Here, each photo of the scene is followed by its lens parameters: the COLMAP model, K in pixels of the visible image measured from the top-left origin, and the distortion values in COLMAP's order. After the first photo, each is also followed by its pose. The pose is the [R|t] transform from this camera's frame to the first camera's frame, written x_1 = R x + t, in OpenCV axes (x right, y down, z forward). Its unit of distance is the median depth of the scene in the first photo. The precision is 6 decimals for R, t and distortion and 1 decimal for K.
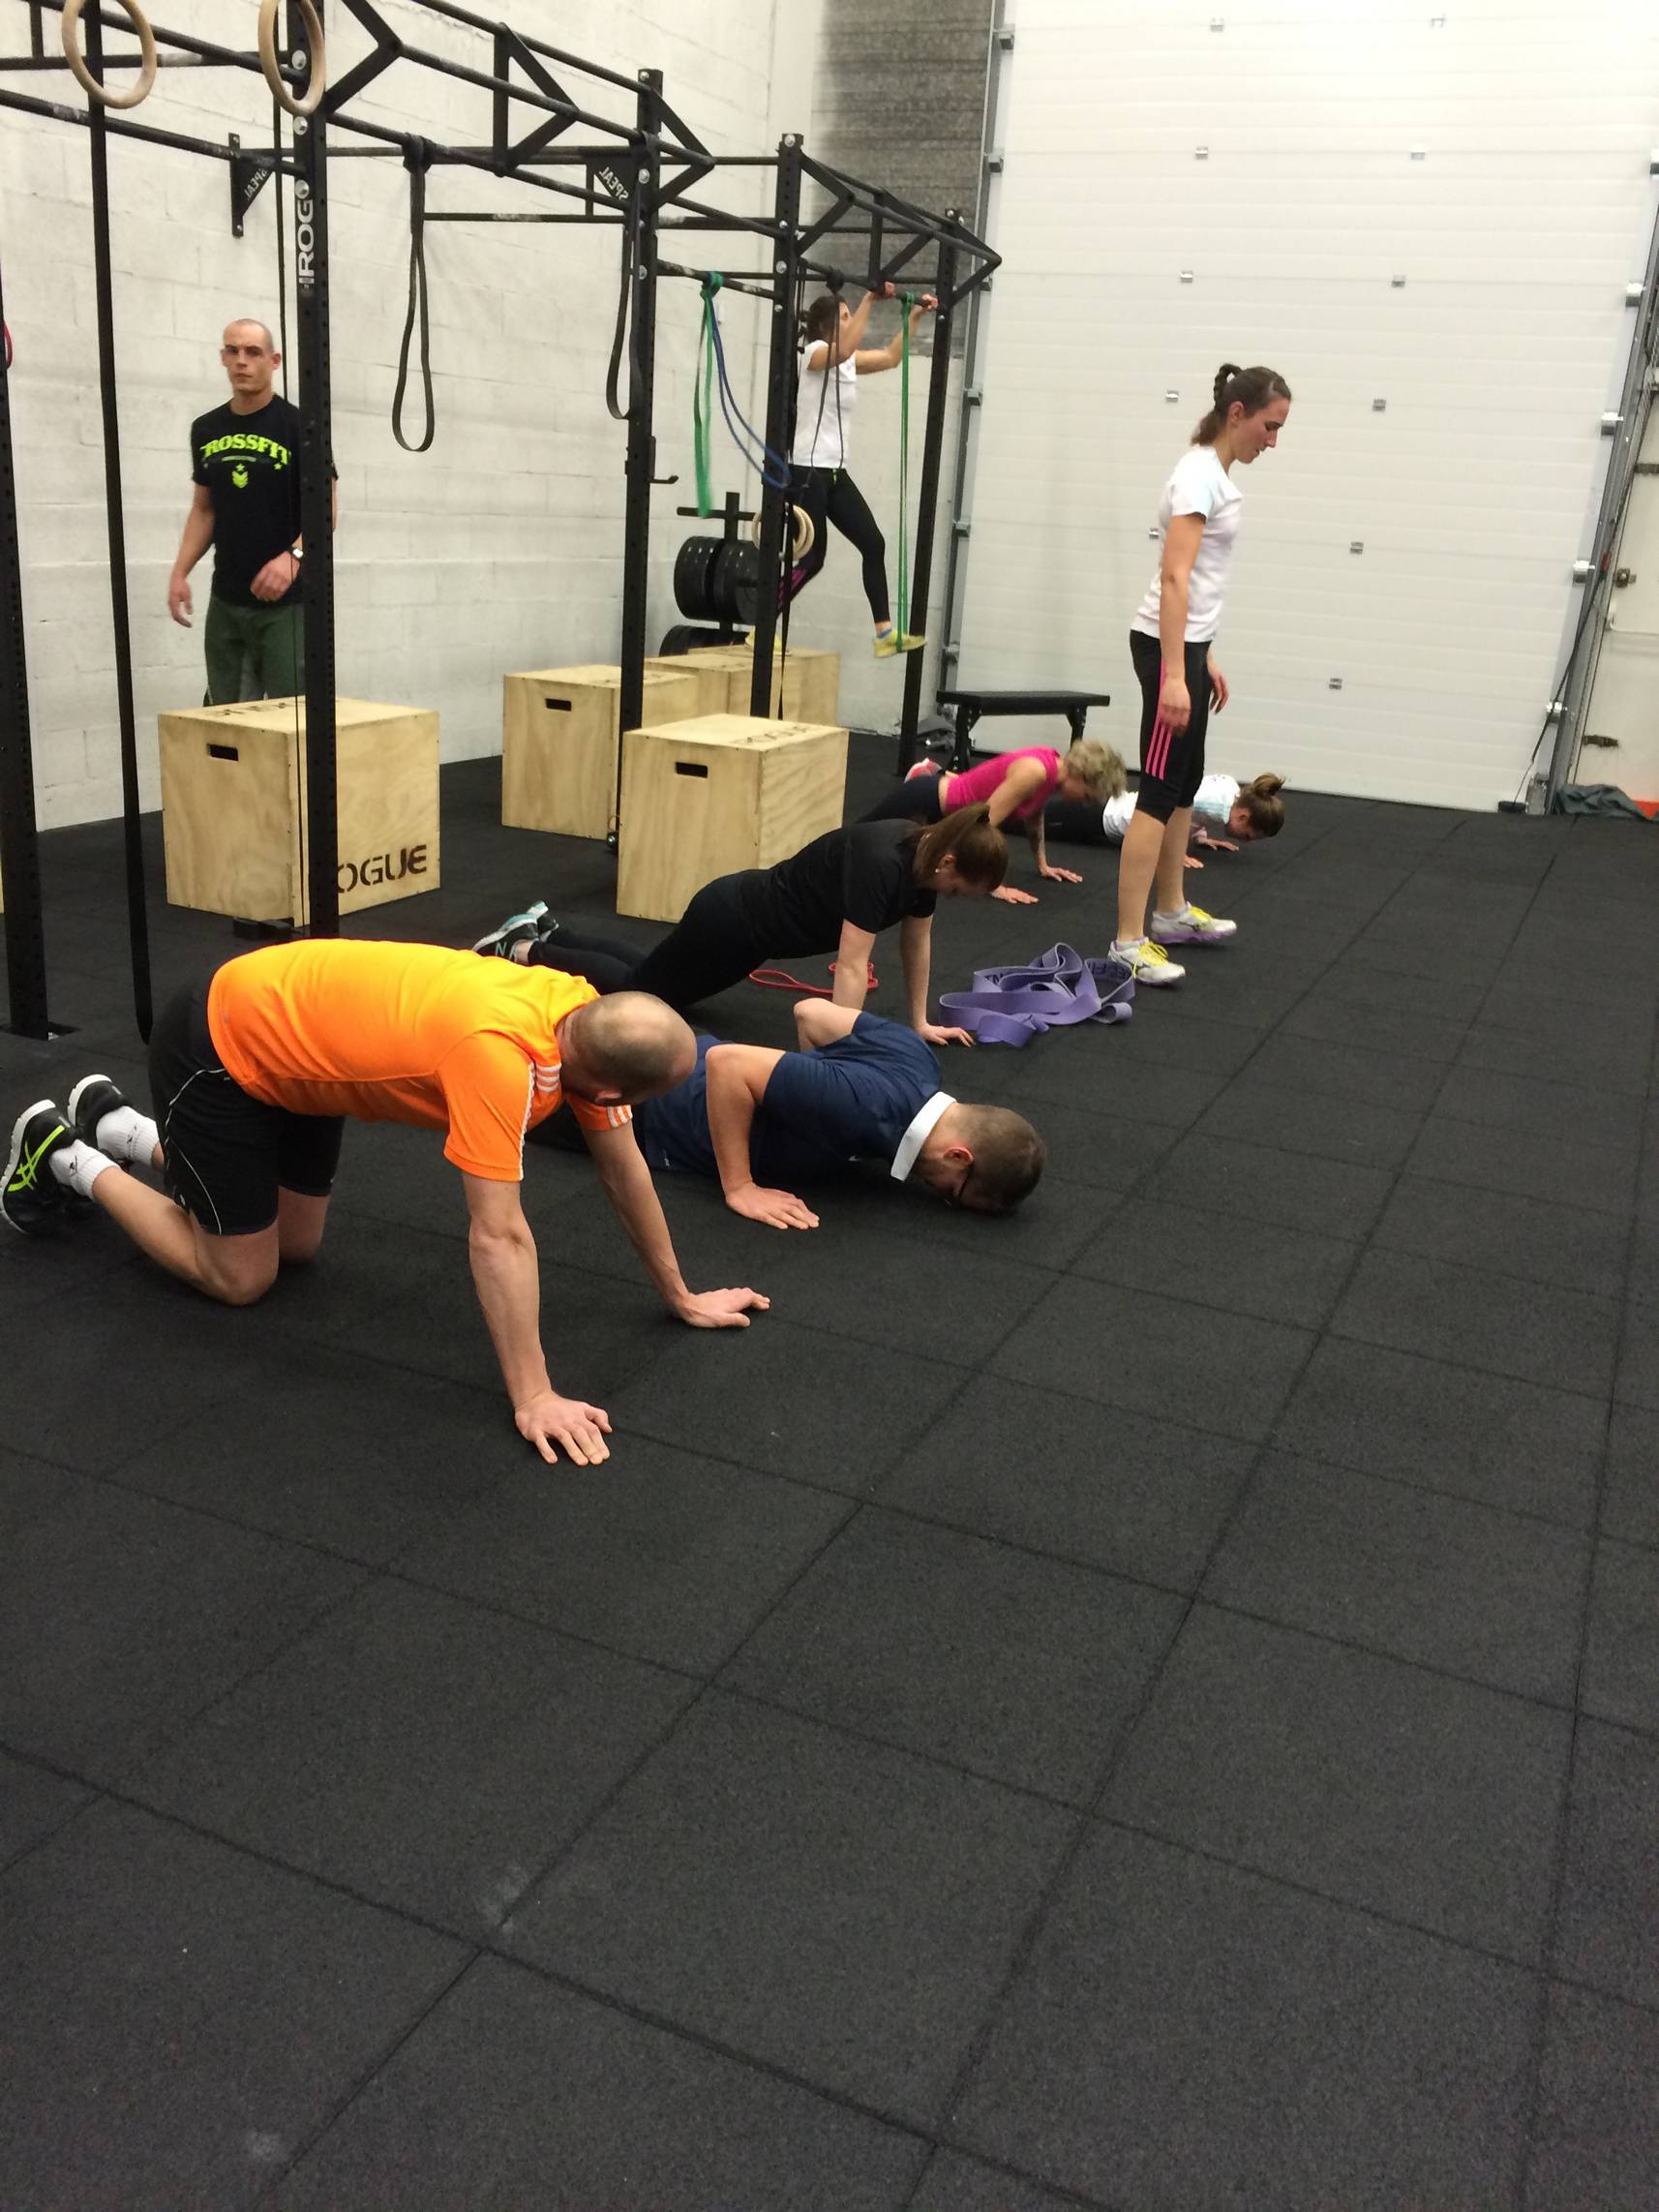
lens RADIAL K [[1853.4, 0, 840.4], [0, 1853.4, 1118.6], [0, 0, 1]] dist [0.064181, -0.074588]
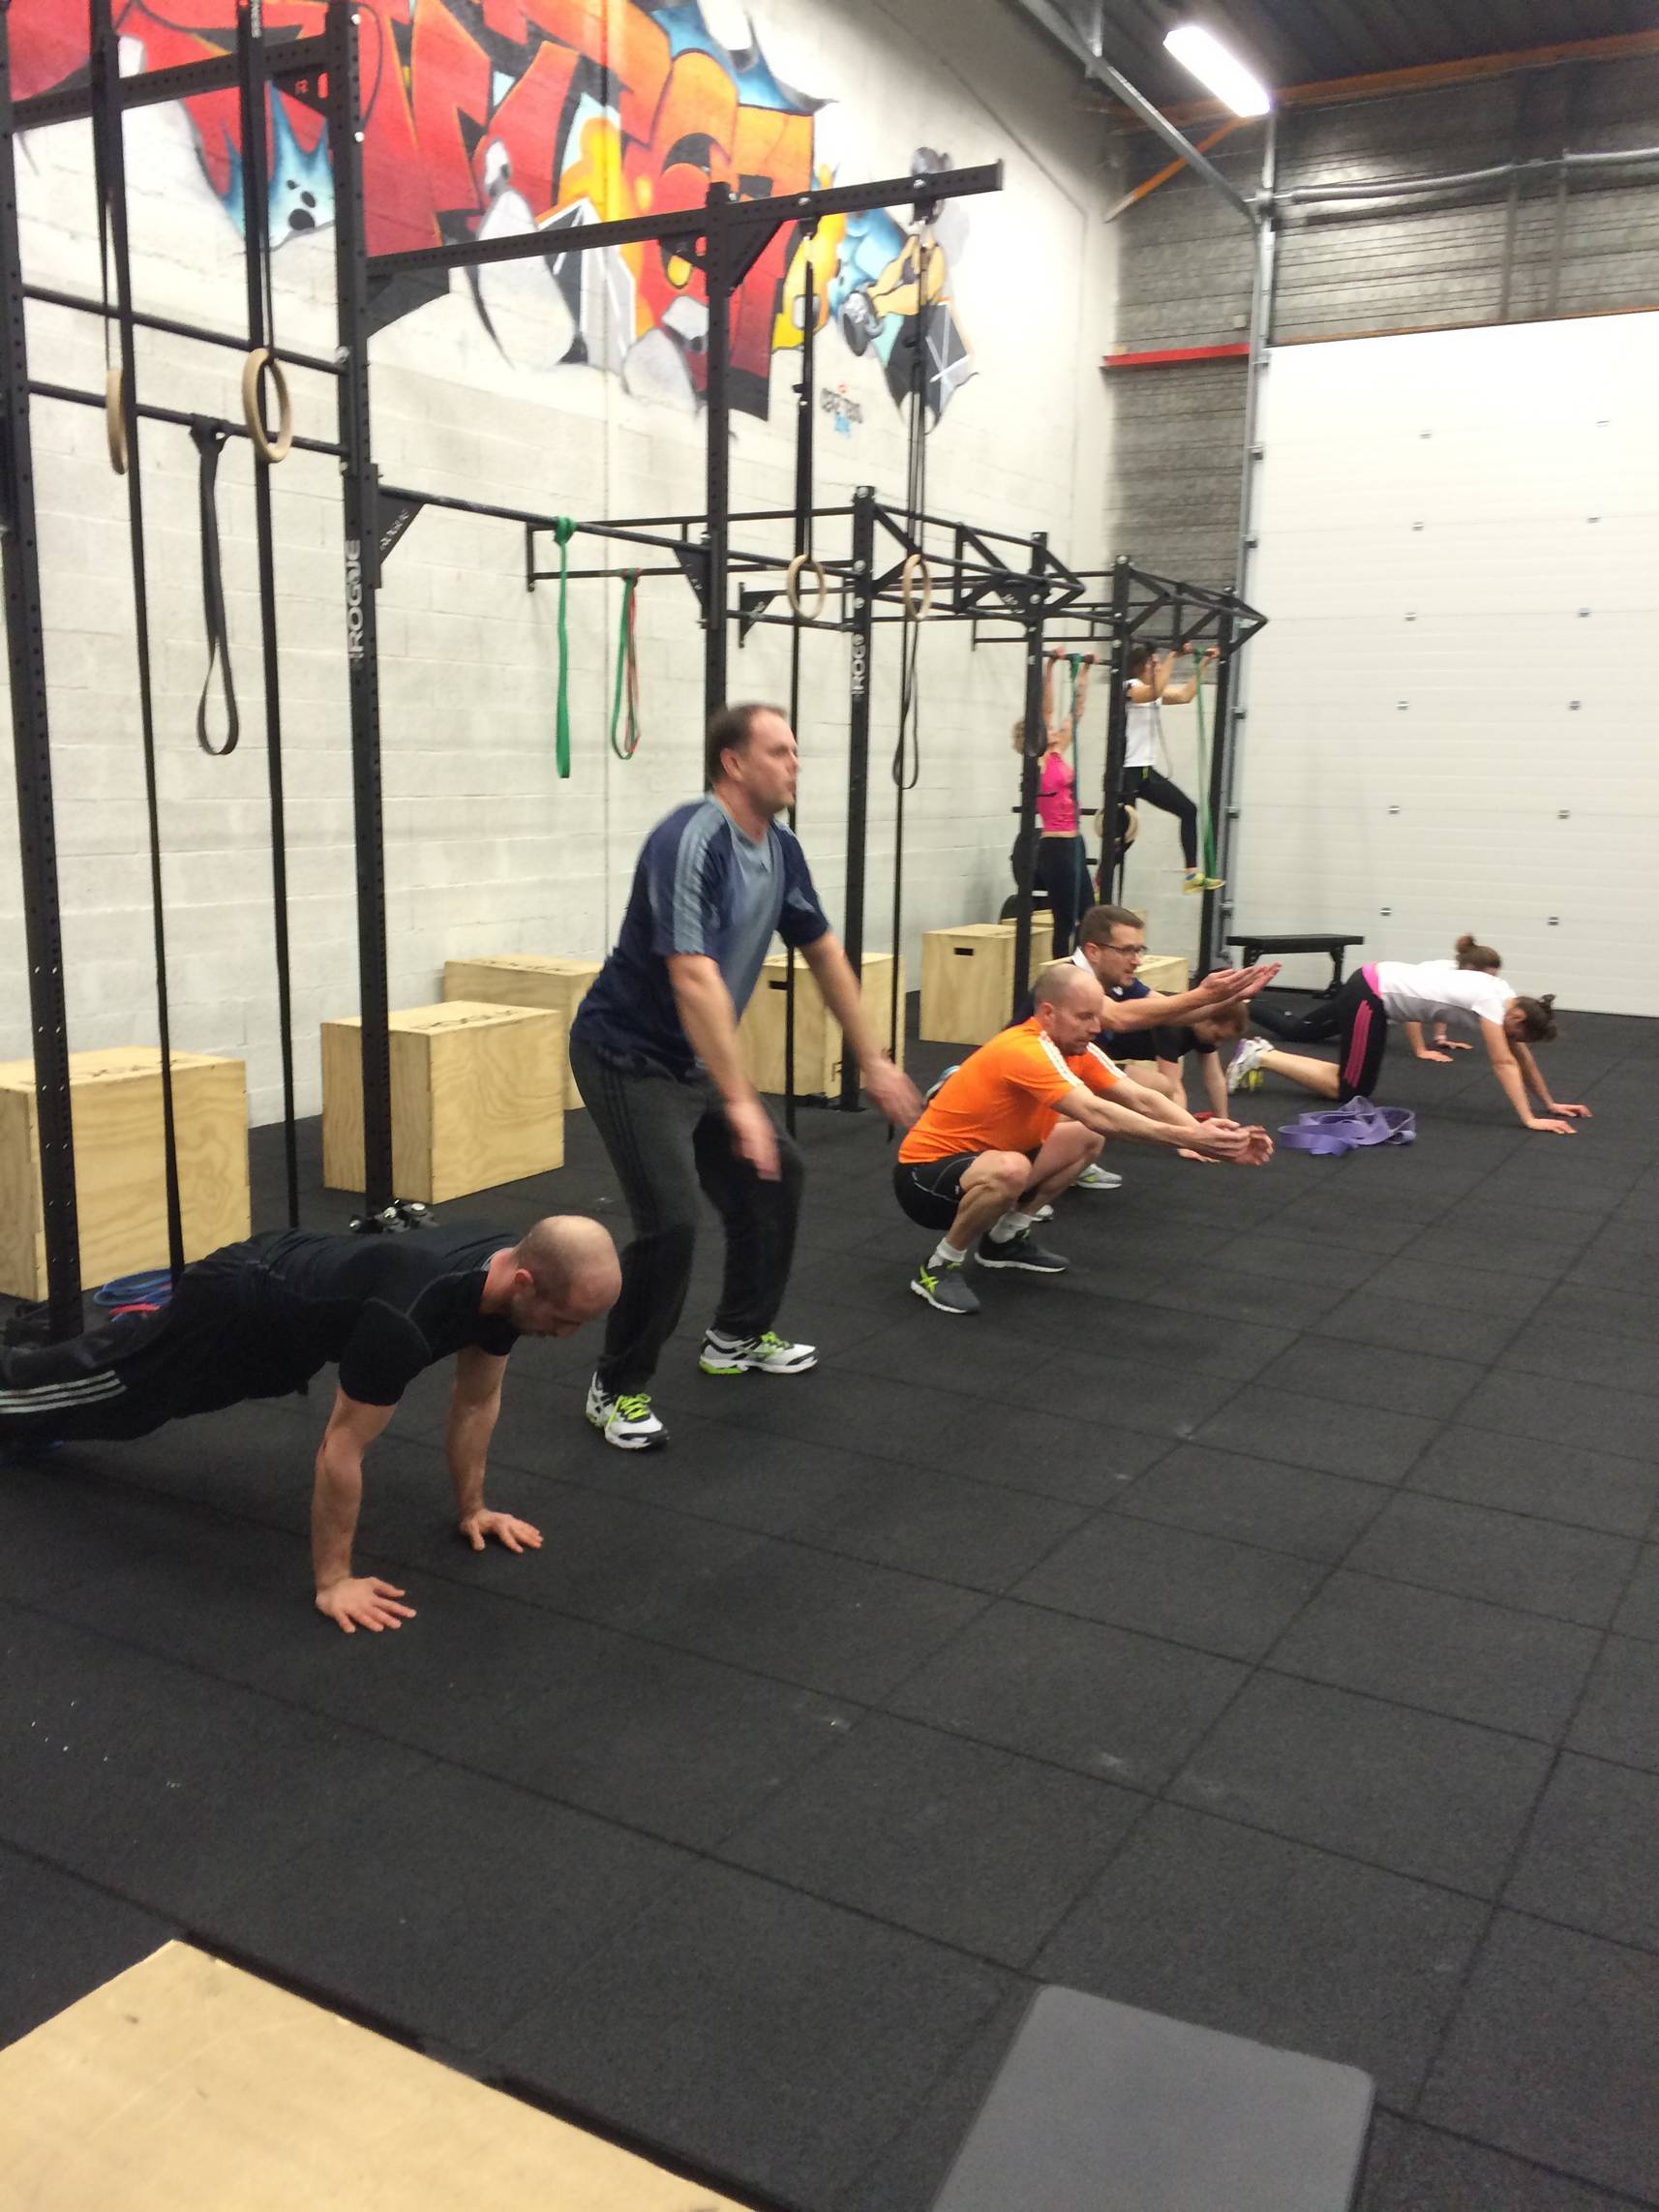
lens RADIAL K [[1853.4, 0, 816.6], [0, 1853.4, 1103.6], [0, 0, 1]] dist [0.064181, -0.074588]
pose [[0.991566, -0.023834, -0.127392, -0.084894], [0.004496, 0.988679, -0.149979, 0.094201], [0.129525, 0.148142, 0.980448, -0.345991]]
